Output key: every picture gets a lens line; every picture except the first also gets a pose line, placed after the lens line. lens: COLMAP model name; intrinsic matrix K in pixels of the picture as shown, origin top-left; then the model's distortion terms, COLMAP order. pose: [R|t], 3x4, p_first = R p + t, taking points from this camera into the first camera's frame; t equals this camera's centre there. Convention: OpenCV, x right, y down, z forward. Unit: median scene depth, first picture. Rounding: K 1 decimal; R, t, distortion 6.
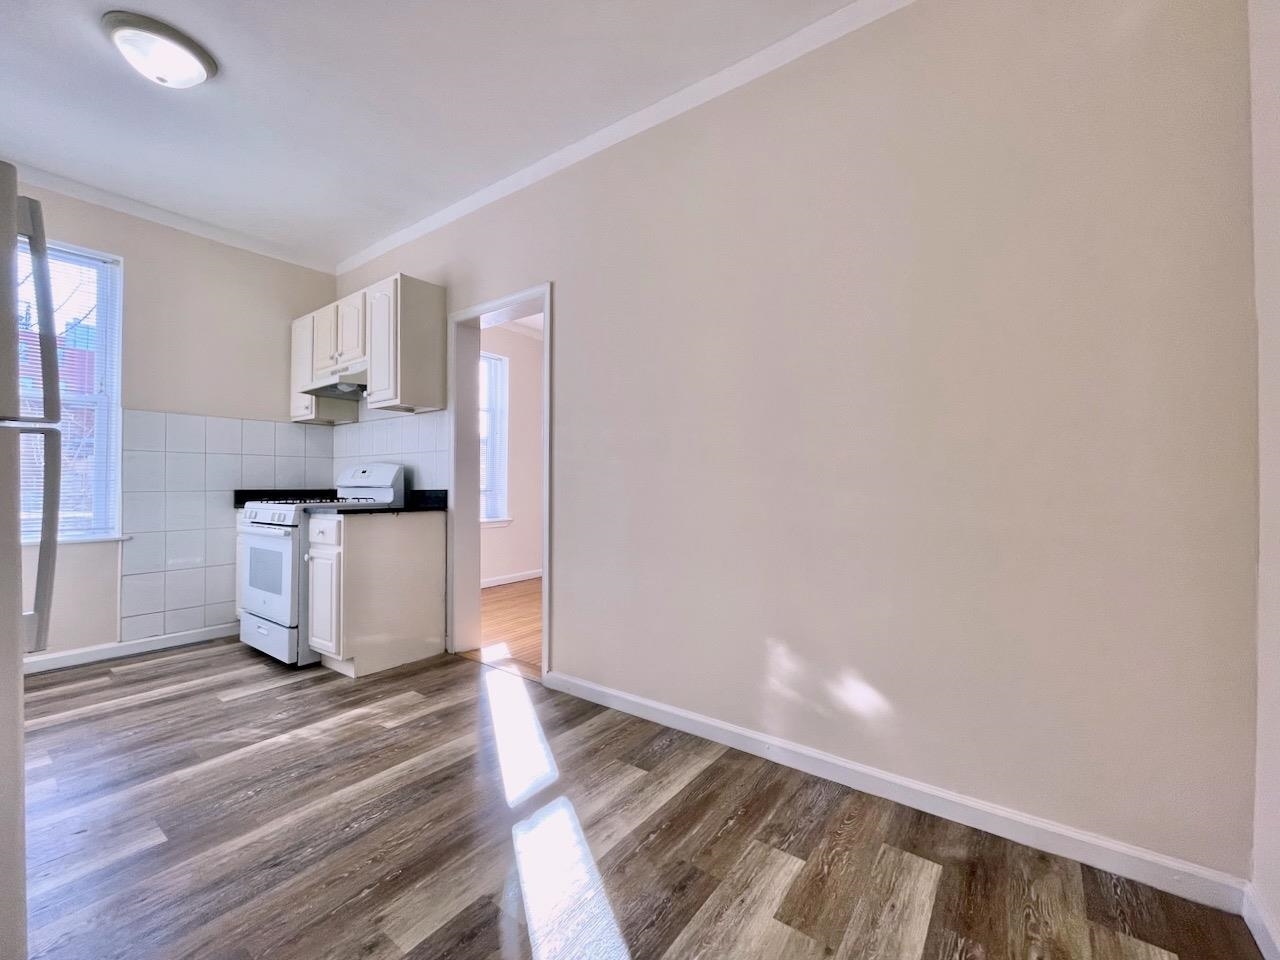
lens RADIAL K [[532.1, 0, 647.6], [0, 532.1, 477.0], [0, 0, 1]] dist [-0.000202, 0.000017]
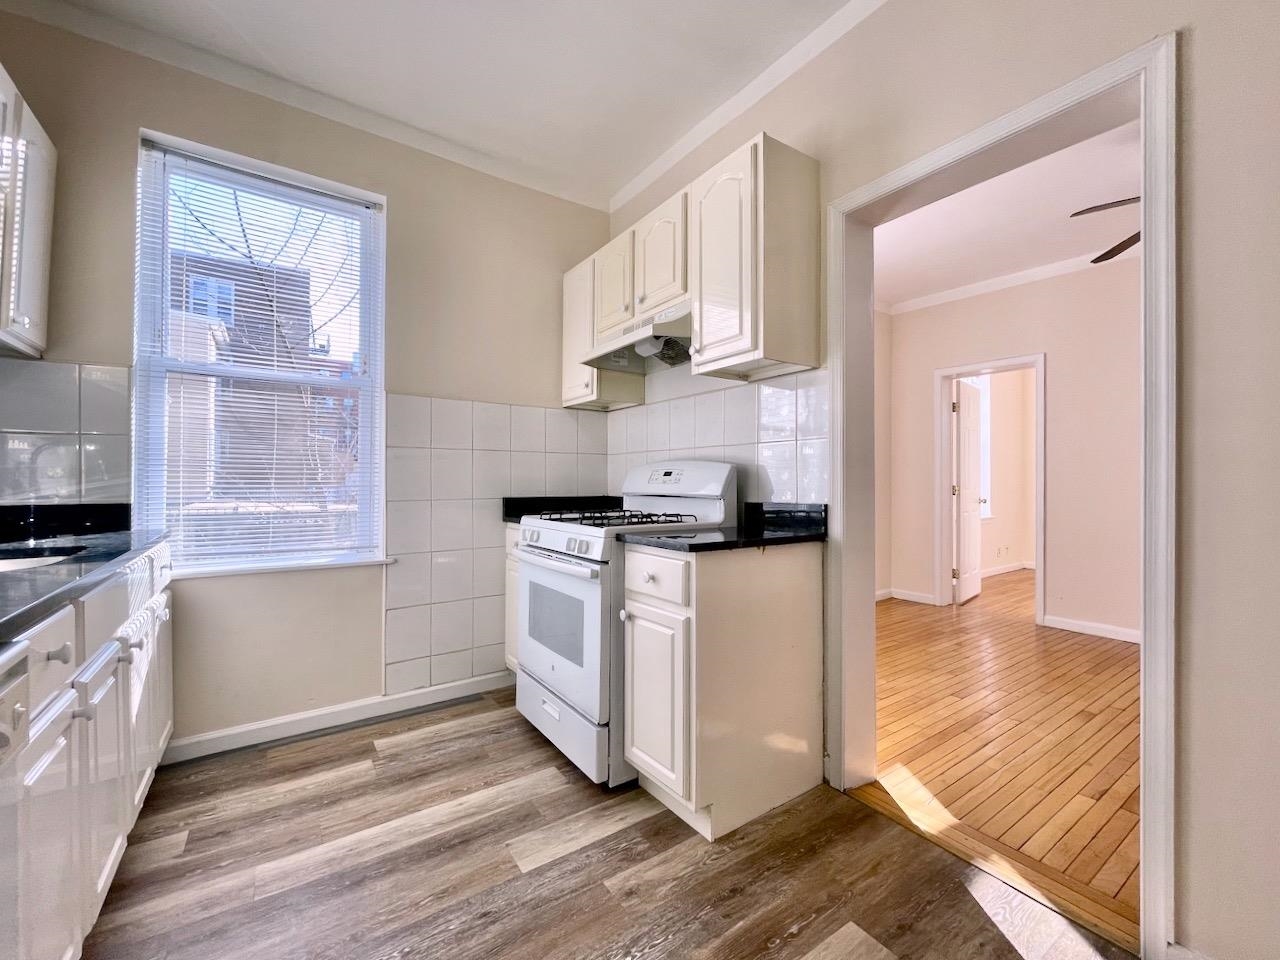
lens RADIAL K [[532.1, 0, 647.6], [0, 532.1, 477.0], [0, 0, 1]] dist [-0.000202, 0.000017]
pose [[0.947044, 0.001065, -0.321103, -0.381141], [0.000950, 0.999981, 0.006120, -0.010881], [0.321104, -0.006101, 0.947024, 0.391514]]
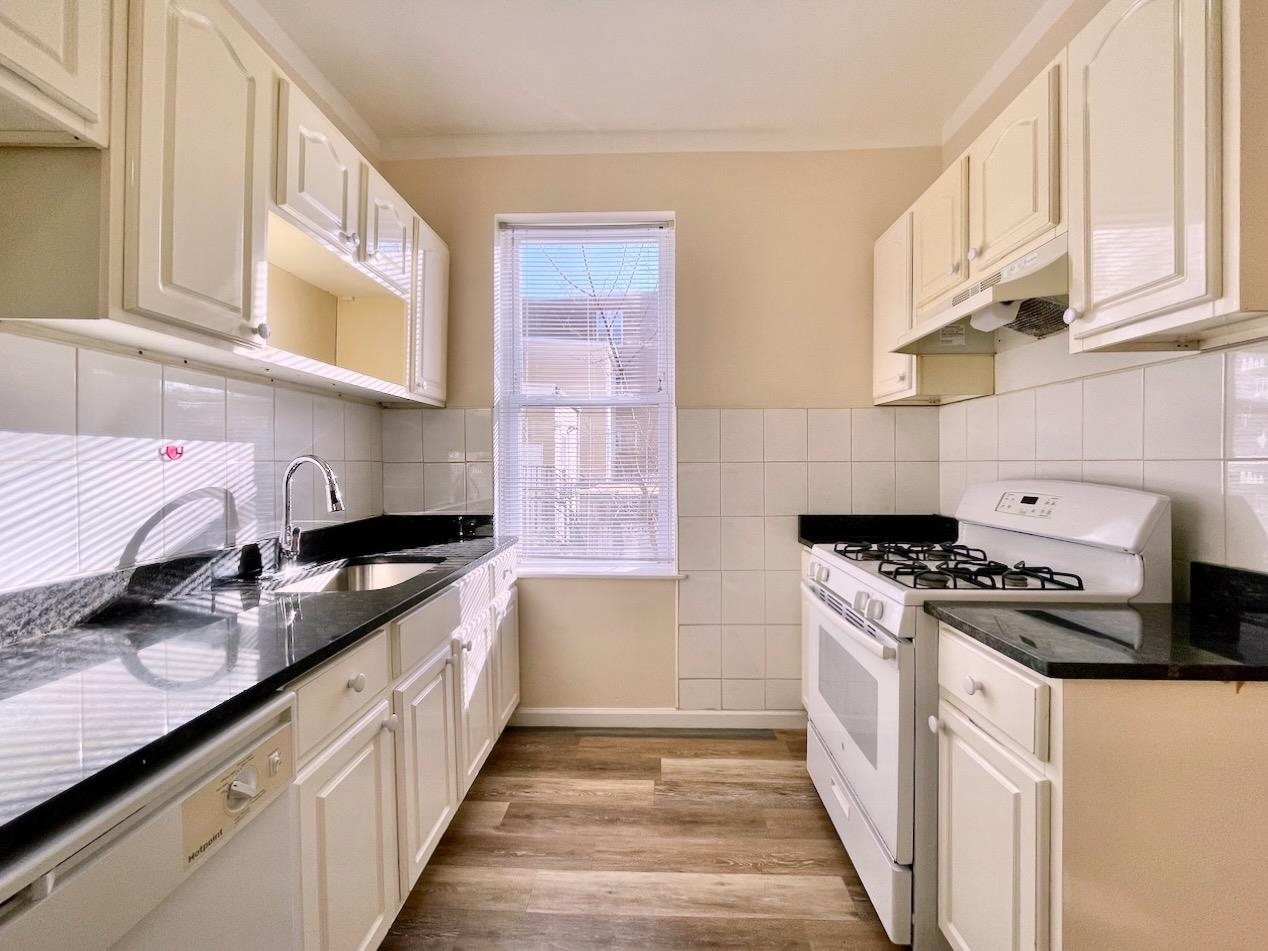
lens RADIAL K [[519.9, 0, 637.6], [0, 519.9, 466.0], [0, 0, 1]] dist [-0.001949, -0.000477]
pose [[0.561255, 0.004676, -0.827630, -0.395673], [0.013762, 0.999793, 0.014982, -0.056827], [0.827529, -0.019798, 0.561074, 0.528564]]
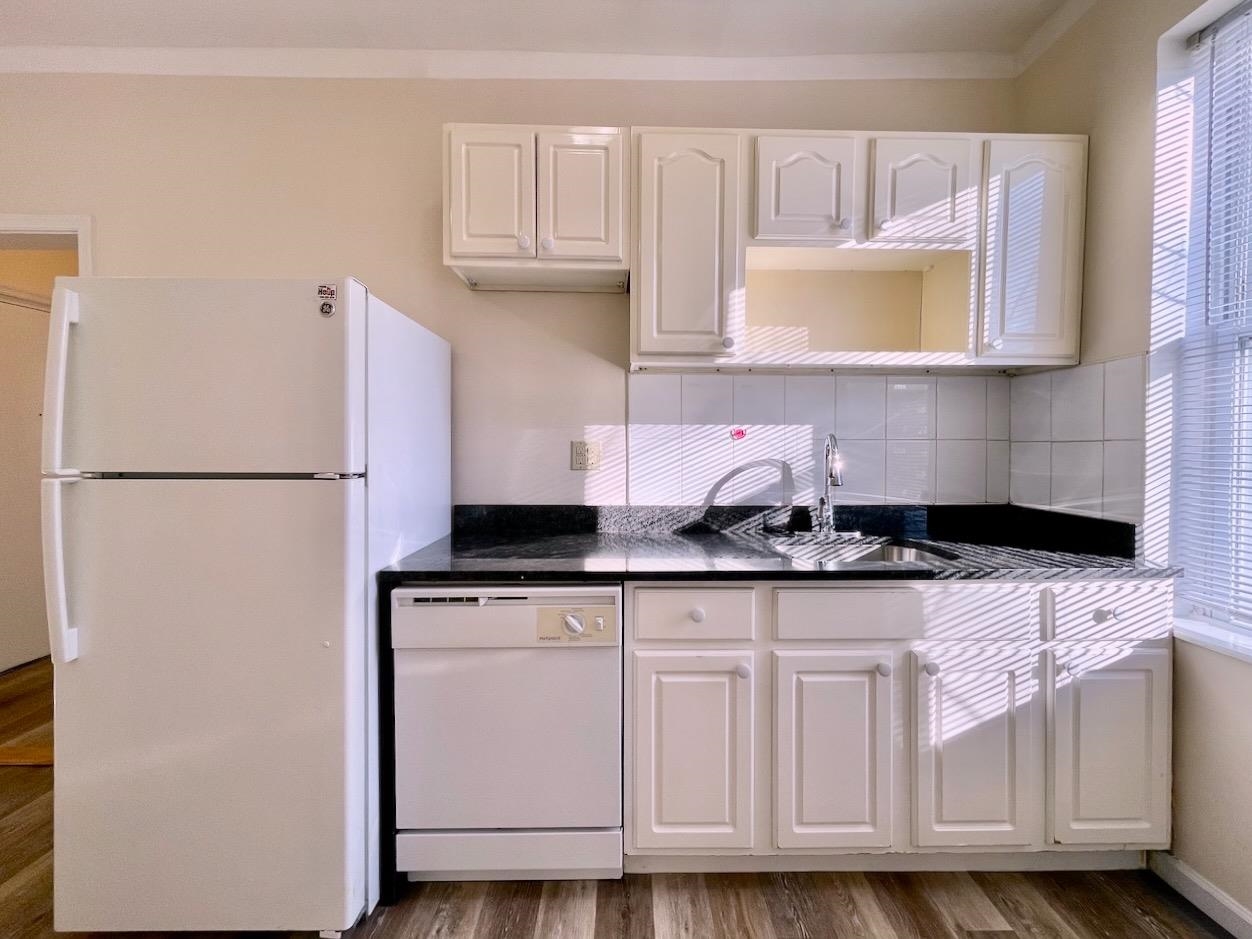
lens RADIAL K [[518.2, 0, 627.1], [0, 518.2, 452.0], [0, 0, 1]] dist [-0.000294, 0.000012]
pose [[-0.798453, 0.009330, -0.601985, -0.477228], [0.005692, 0.999952, 0.007949, -0.050302], [0.602031, 0.002920, -0.798468, 0.873014]]
